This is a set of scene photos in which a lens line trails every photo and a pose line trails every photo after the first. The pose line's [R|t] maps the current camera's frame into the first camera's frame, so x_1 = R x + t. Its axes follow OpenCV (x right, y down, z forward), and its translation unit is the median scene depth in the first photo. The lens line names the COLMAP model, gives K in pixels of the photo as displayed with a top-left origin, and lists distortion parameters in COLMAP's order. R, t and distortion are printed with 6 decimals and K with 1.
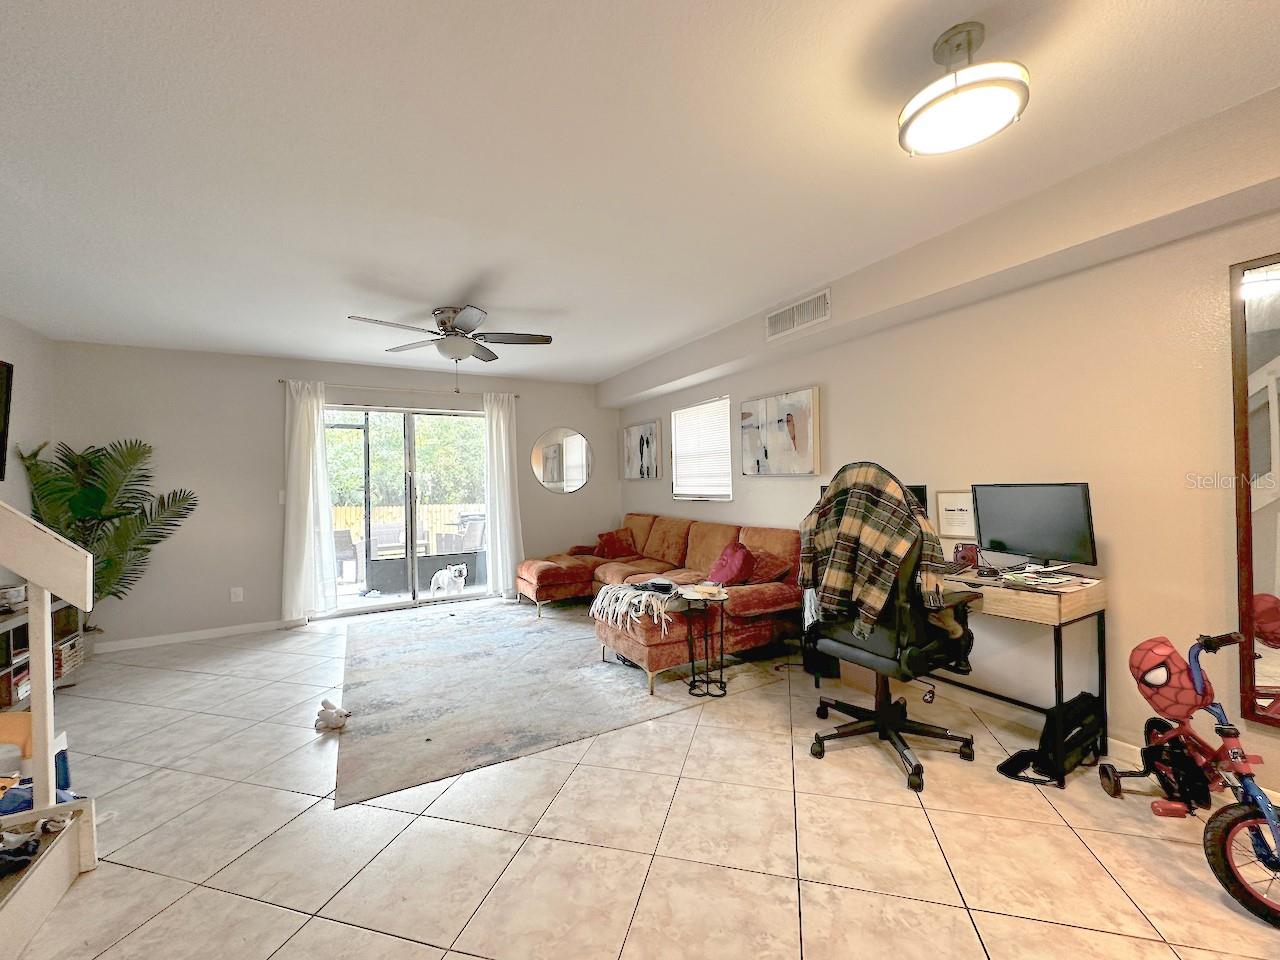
lens RADIAL K [[514.1, 0, 641.8], [0, 514.1, 484.0], [0, 0, 1]] dist [-0.000782, -0.000121]
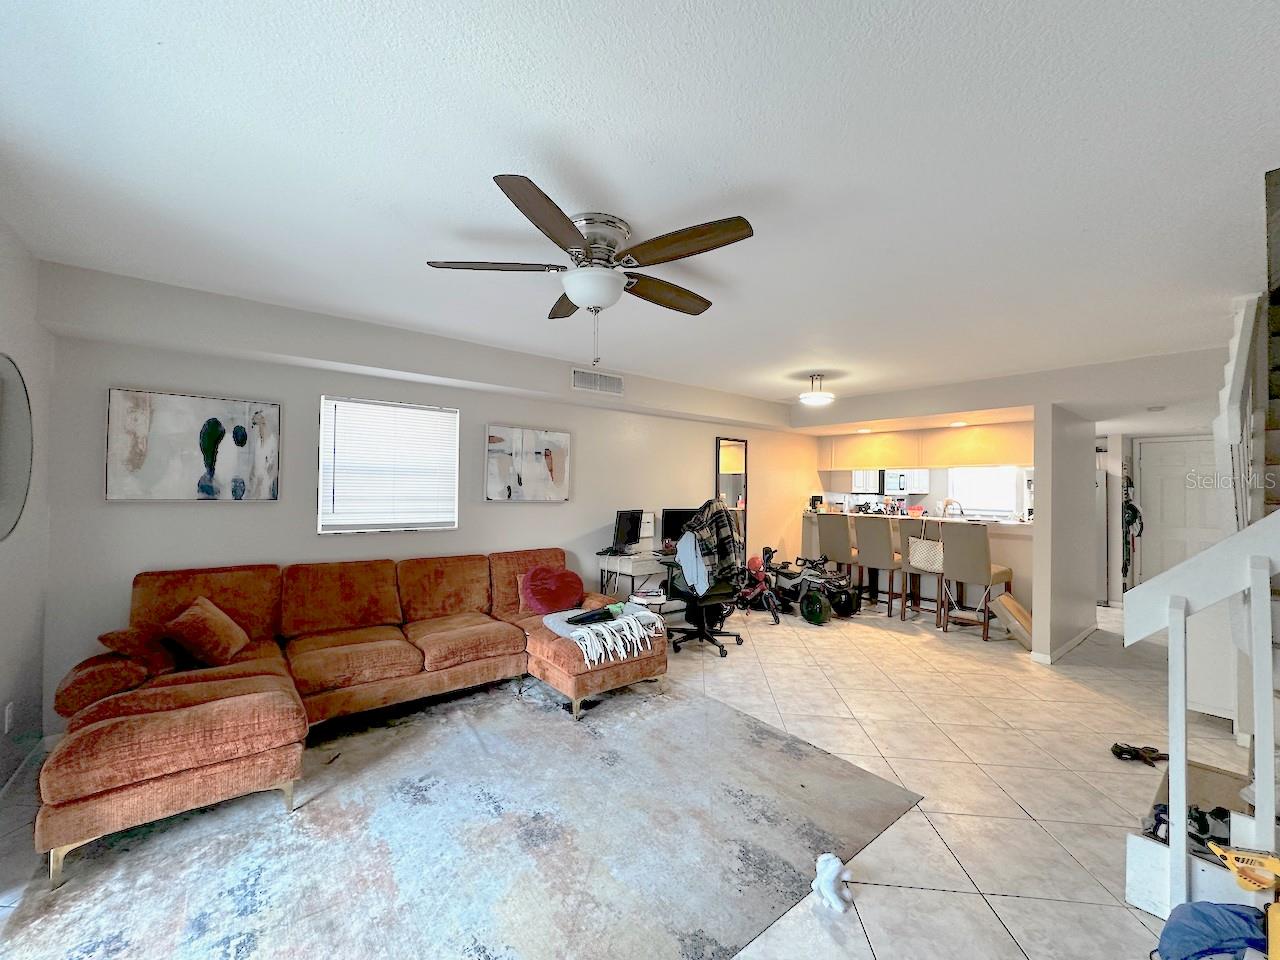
lens RADIAL K [[514.1, 0, 641.8], [0, 514.1, 484.0], [0, 0, 1]] dist [-0.000782, -0.000121]
pose [[-0.170633, 0.030315, 0.984868, -0.837703], [-0.005222, 0.999485, -0.031670, -0.020091], [-0.985321, -0.010547, -0.170387, 0.926550]]
